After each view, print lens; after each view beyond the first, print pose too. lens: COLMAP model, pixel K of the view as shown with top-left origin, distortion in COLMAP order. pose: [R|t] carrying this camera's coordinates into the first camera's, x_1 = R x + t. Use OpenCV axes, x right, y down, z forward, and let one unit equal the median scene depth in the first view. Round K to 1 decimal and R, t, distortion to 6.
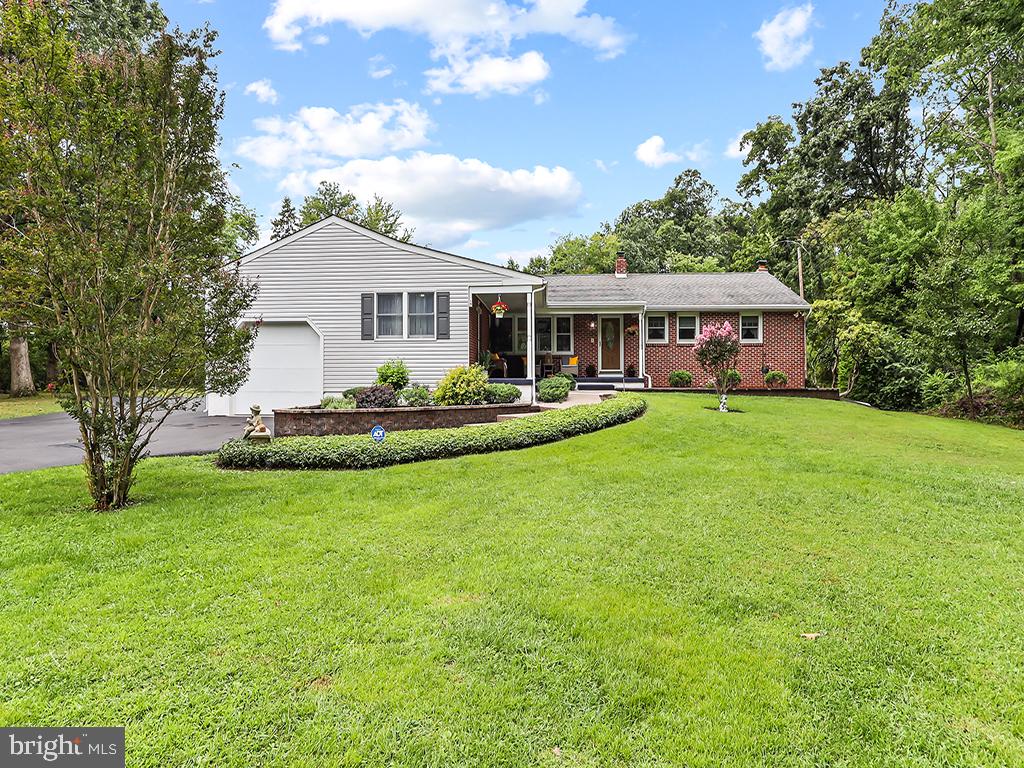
lens RADIAL K [[595.3, 0, 512.5], [0, 595.3, 382.5], [0, 0, 1]] dist [-0.002362, -0.000138]
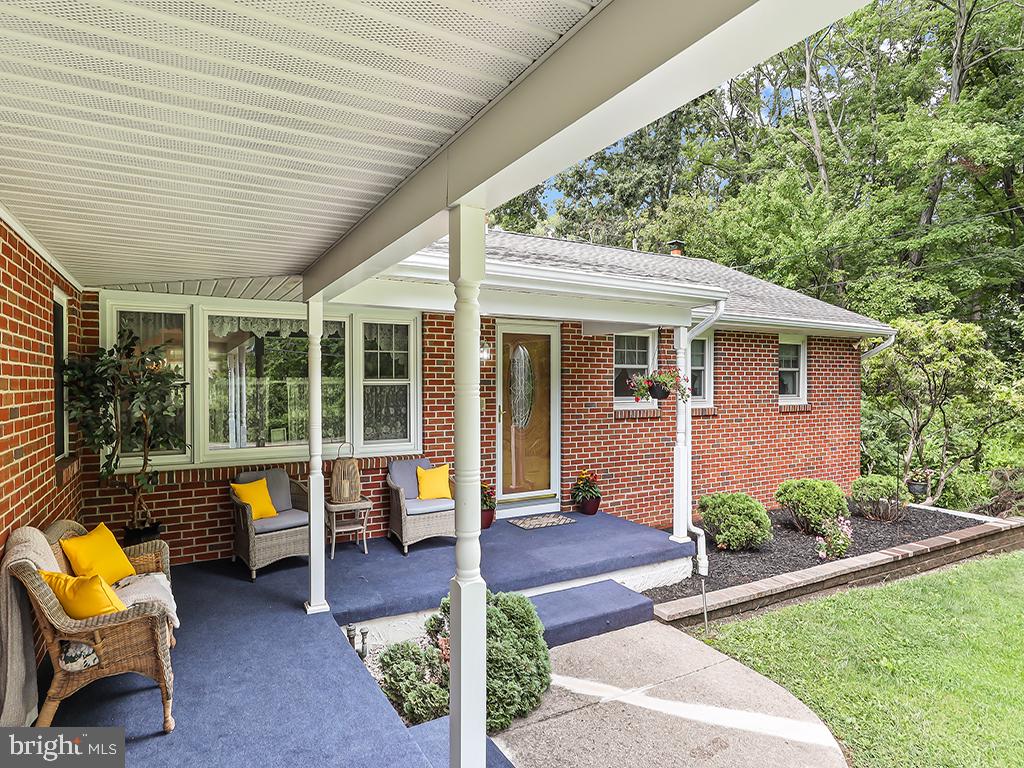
lens RADIAL K [[595.3, 0, 510.8], [0, 595.3, 385.2], [0, 0, 1]] dist [-0.002362, -0.000138]
pose [[0.841902, 0.000688, 0.539630, -0.019298], [-0.002267, 0.999995, 0.002262, -0.081254], [-0.539625, -0.003127, 0.841899, 0.731547]]
